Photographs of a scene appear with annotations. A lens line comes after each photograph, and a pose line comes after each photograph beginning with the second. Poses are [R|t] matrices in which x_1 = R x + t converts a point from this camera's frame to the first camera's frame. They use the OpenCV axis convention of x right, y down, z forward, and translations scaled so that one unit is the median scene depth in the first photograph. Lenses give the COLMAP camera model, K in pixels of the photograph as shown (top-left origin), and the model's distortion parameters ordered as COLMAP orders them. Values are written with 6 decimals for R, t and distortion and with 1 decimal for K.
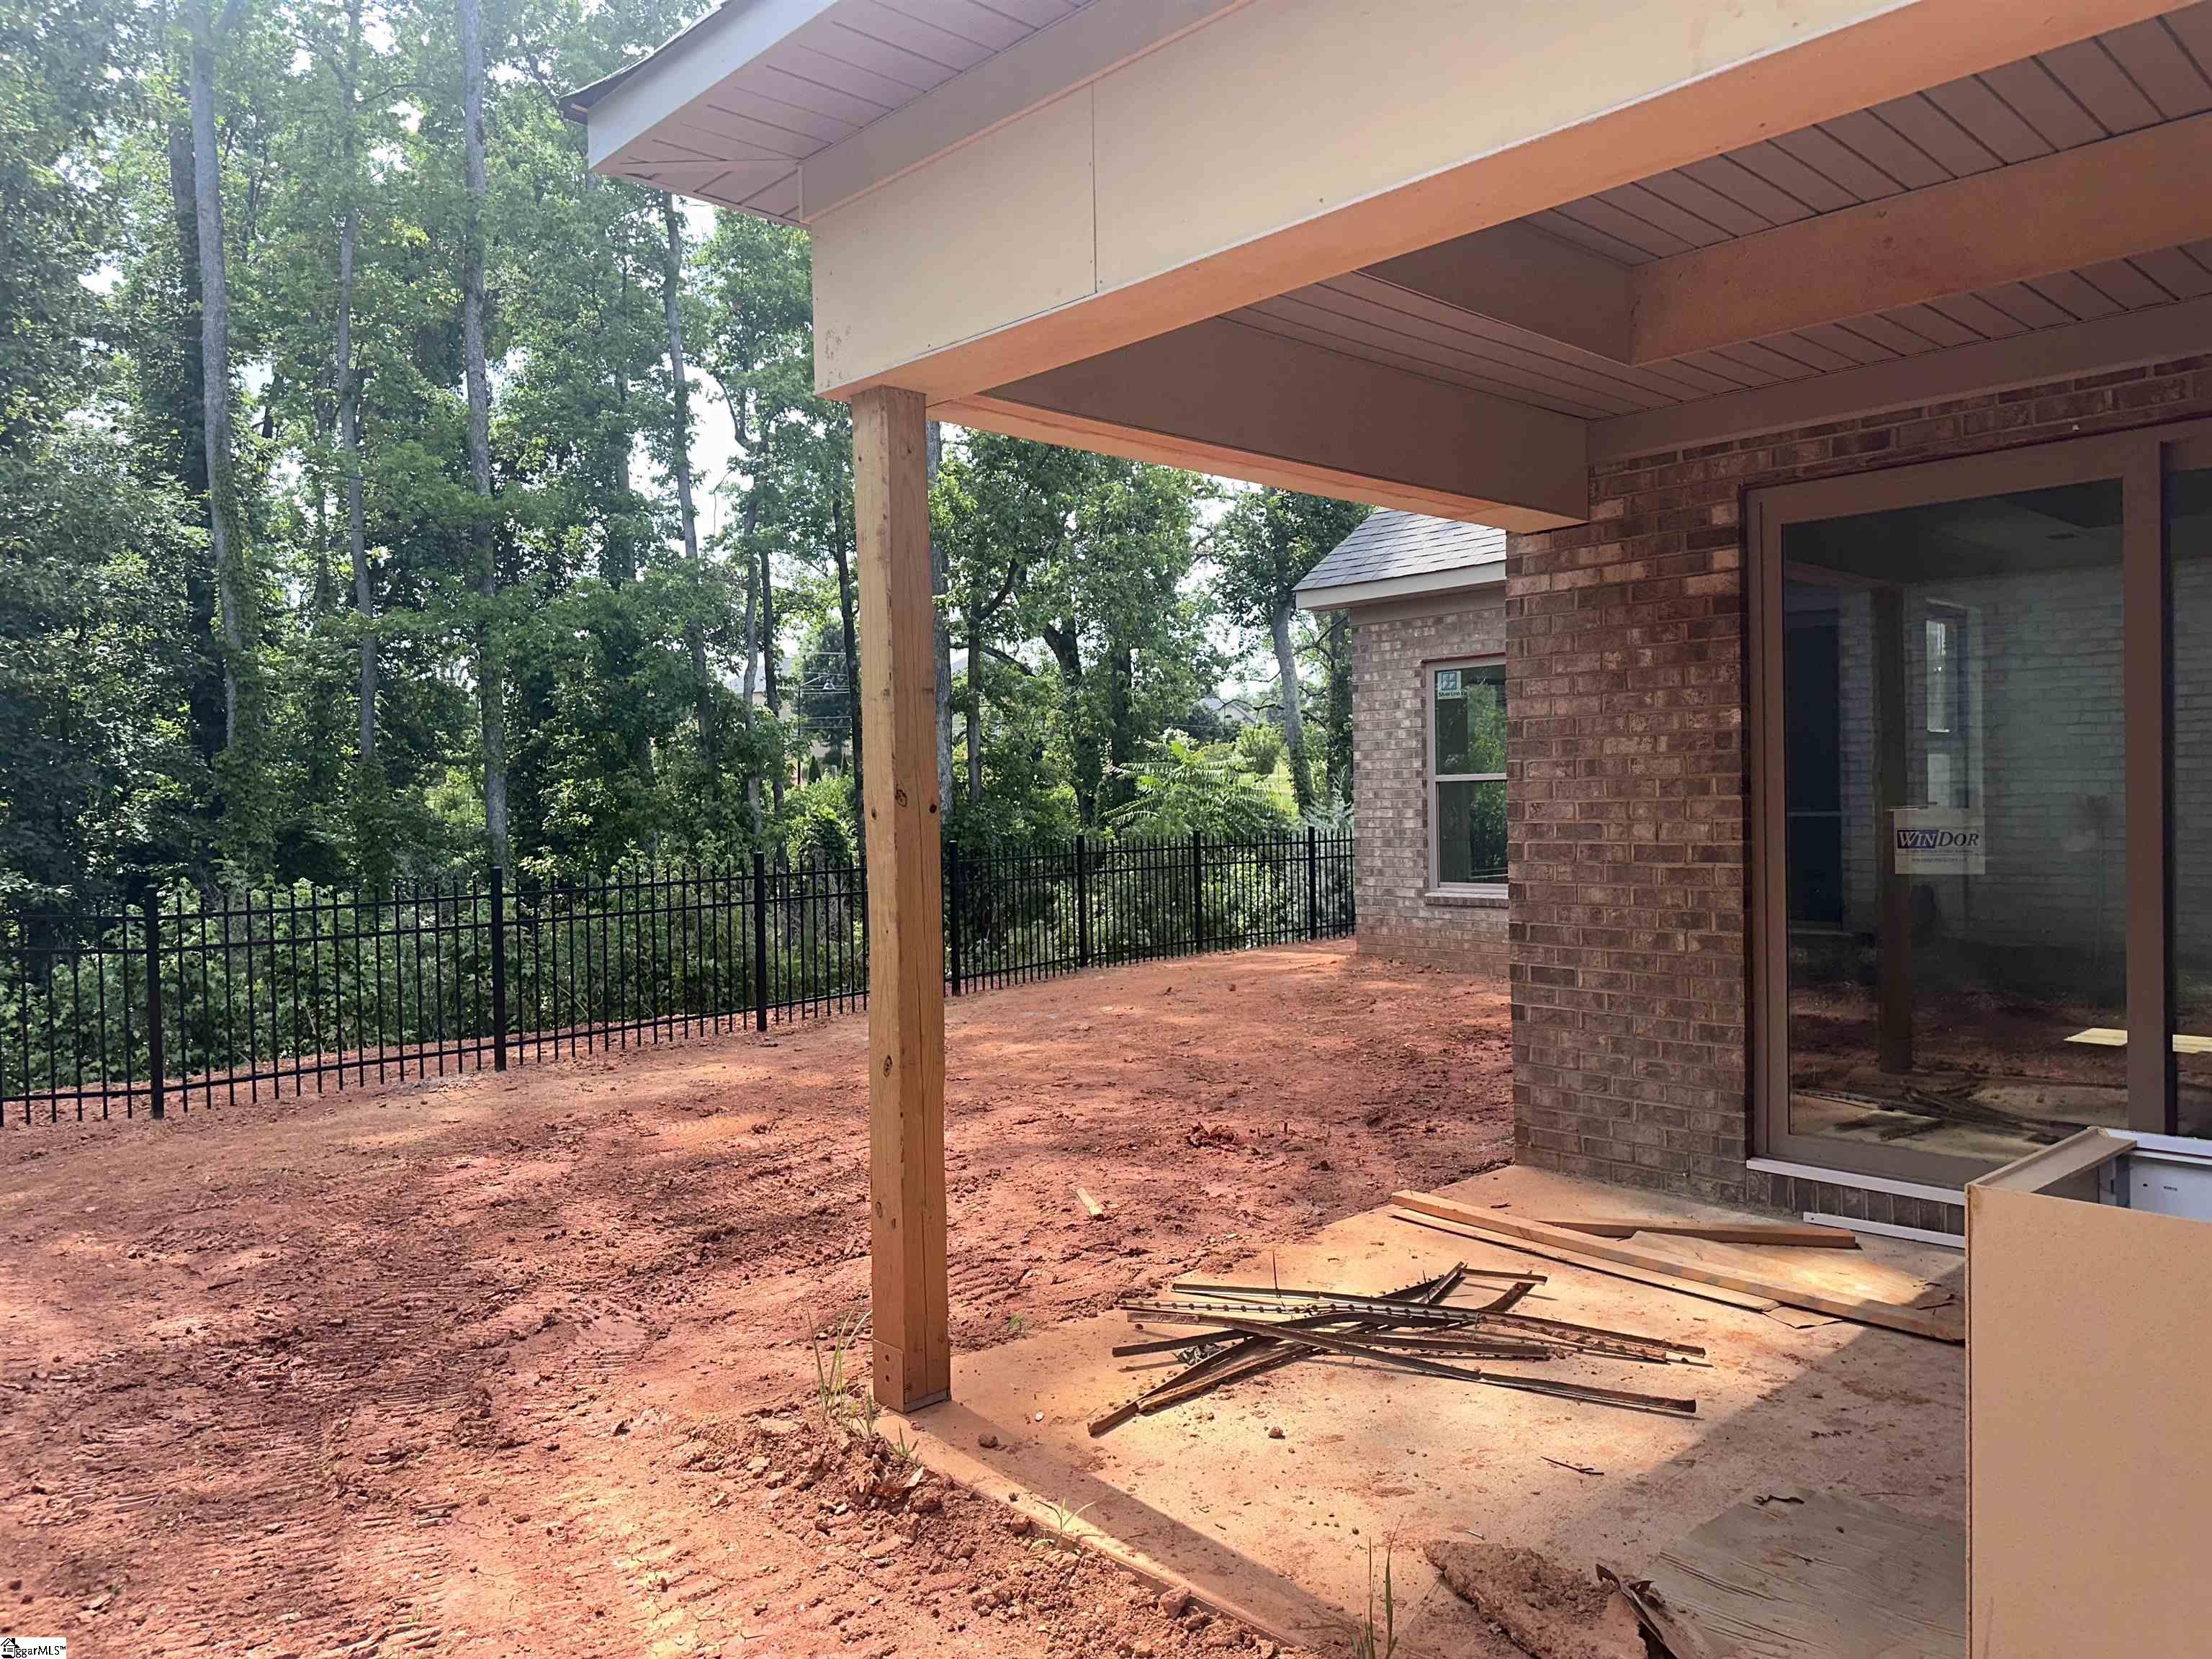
lens RADIAL K [[1549.4, 0, 1104.7], [0, 1549.4, 830.5], [0, 0, 1]] dist [0.036786, -0.014384]
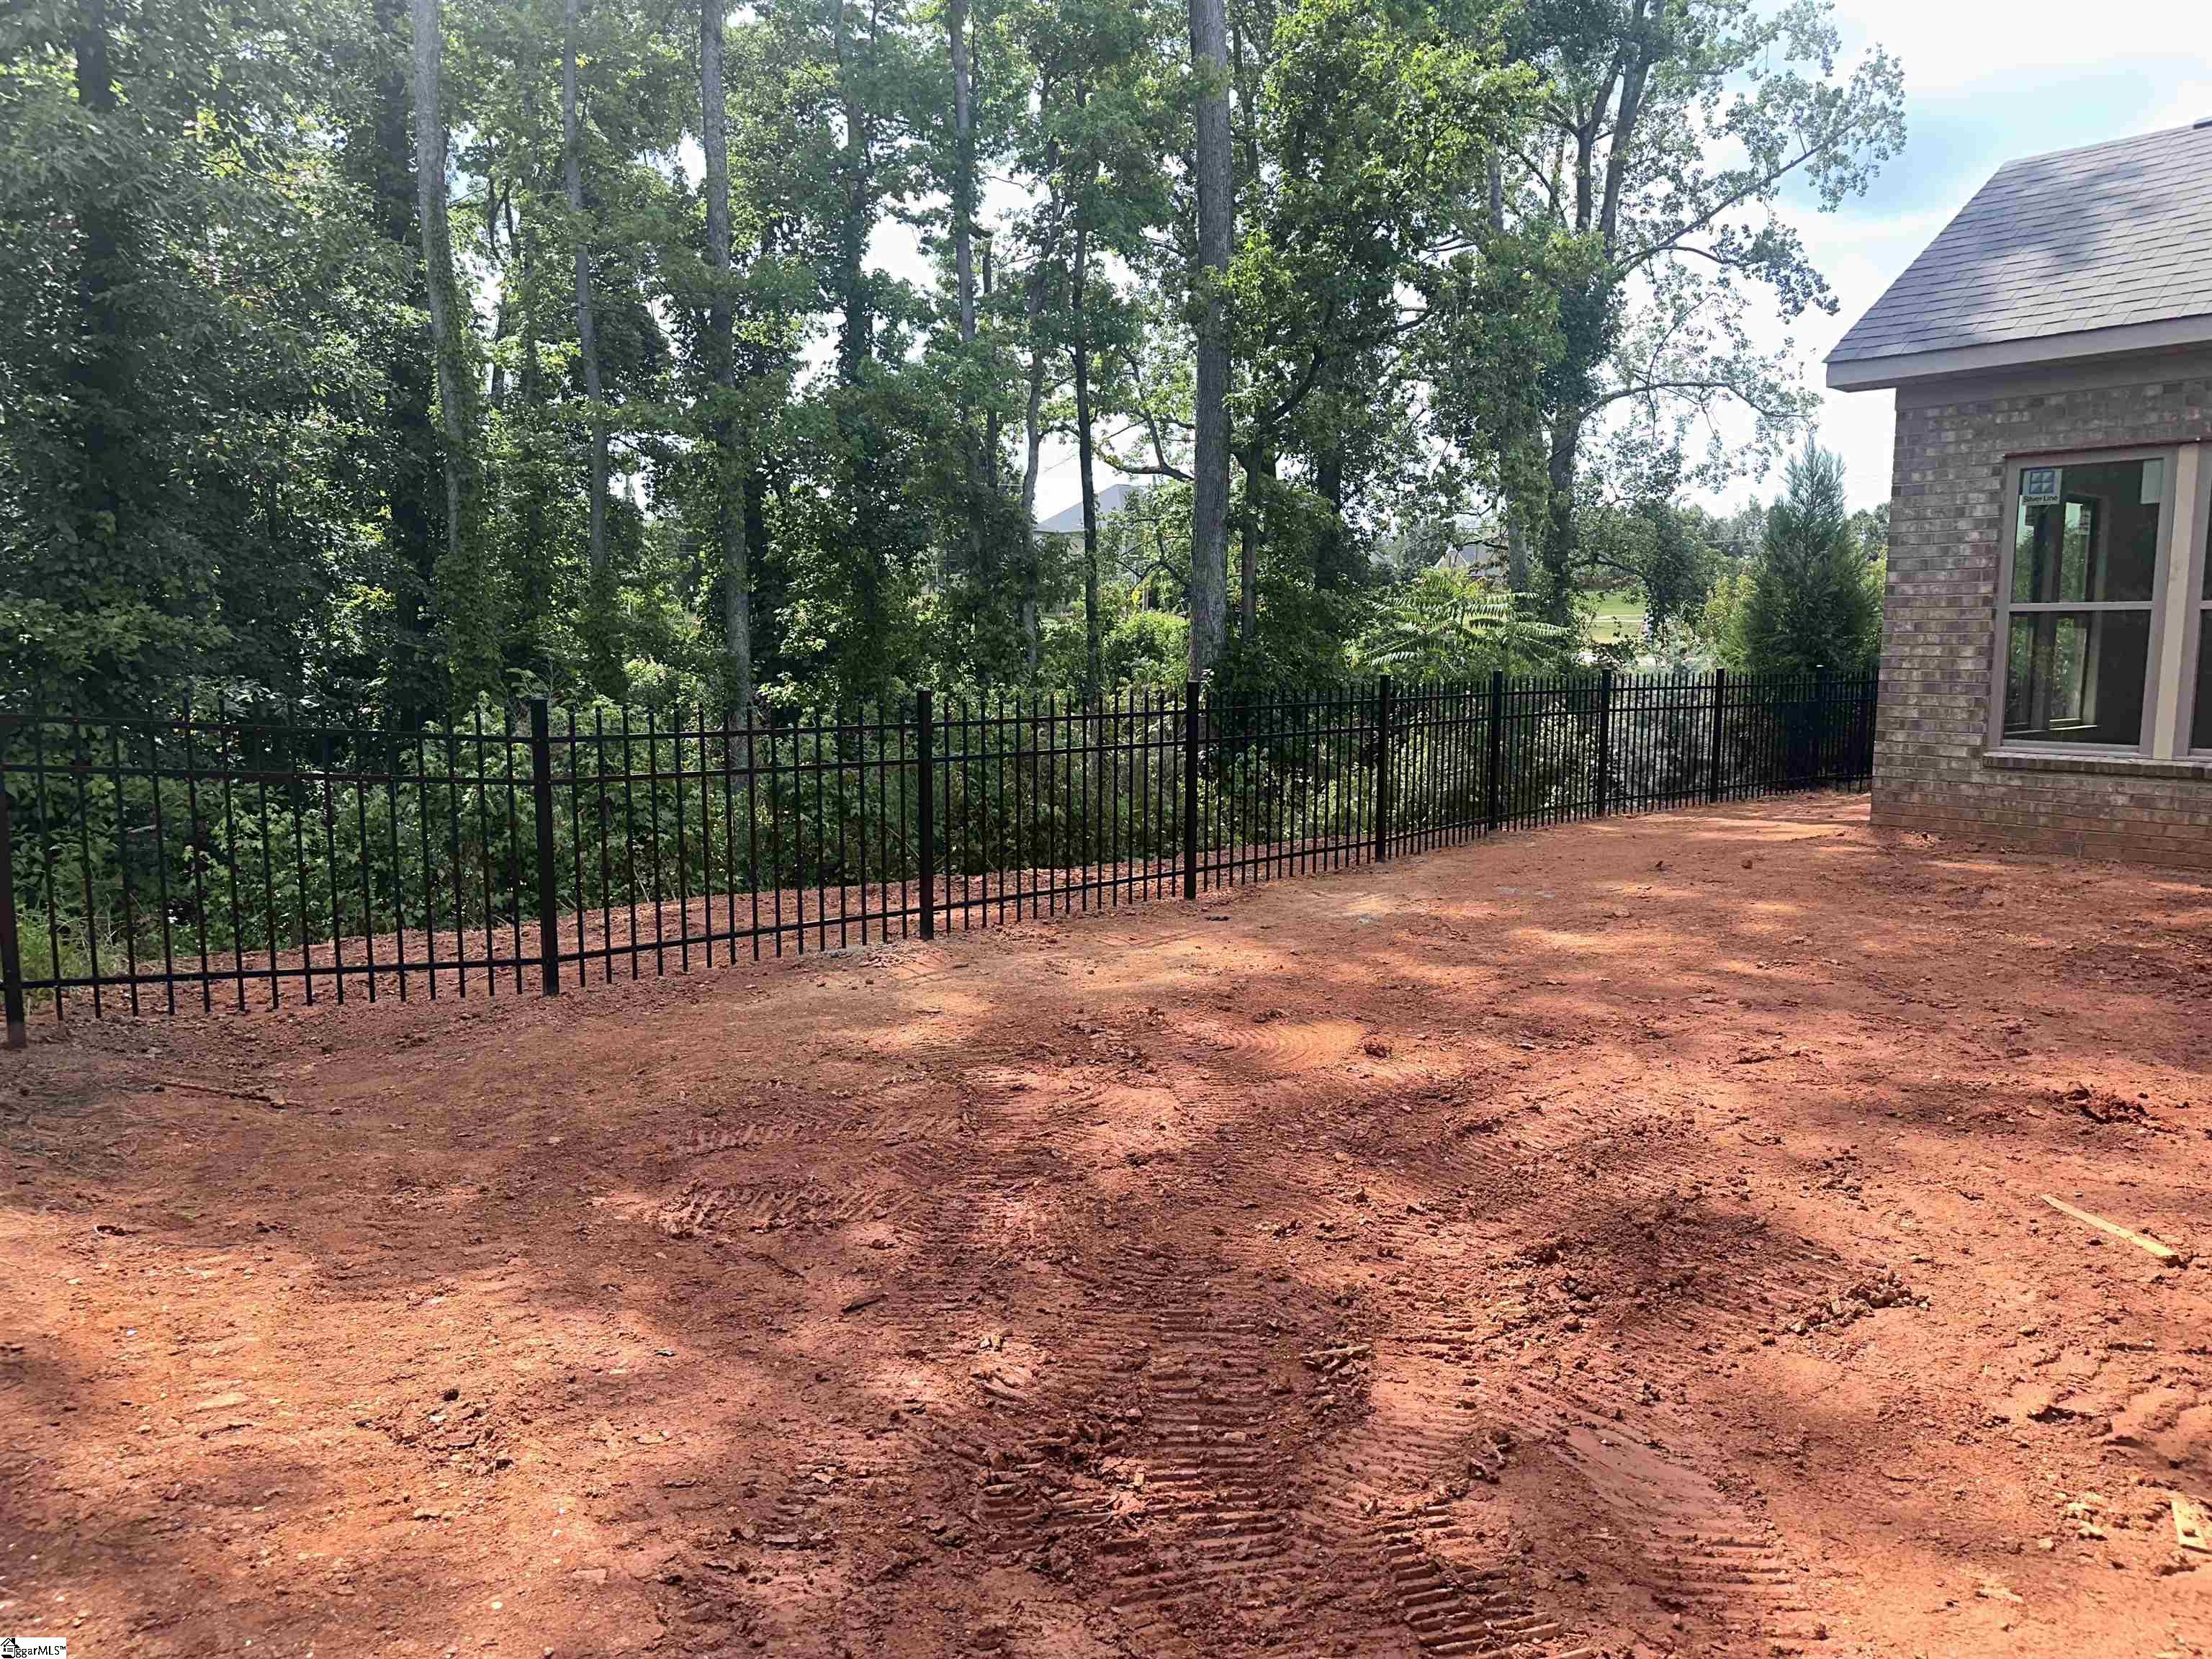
lens RADIAL K [[1549.4, 0, 1118.4], [0, 1549.4, 828.9], [0, 0, 1]] dist [0.036786, -0.014384]
pose [[0.997865, 0.032785, -0.056479, -0.188898], [-0.027127, 0.994799, 0.098176, 0.012427], [0.059404, -0.096435, 0.993565, 0.170804]]
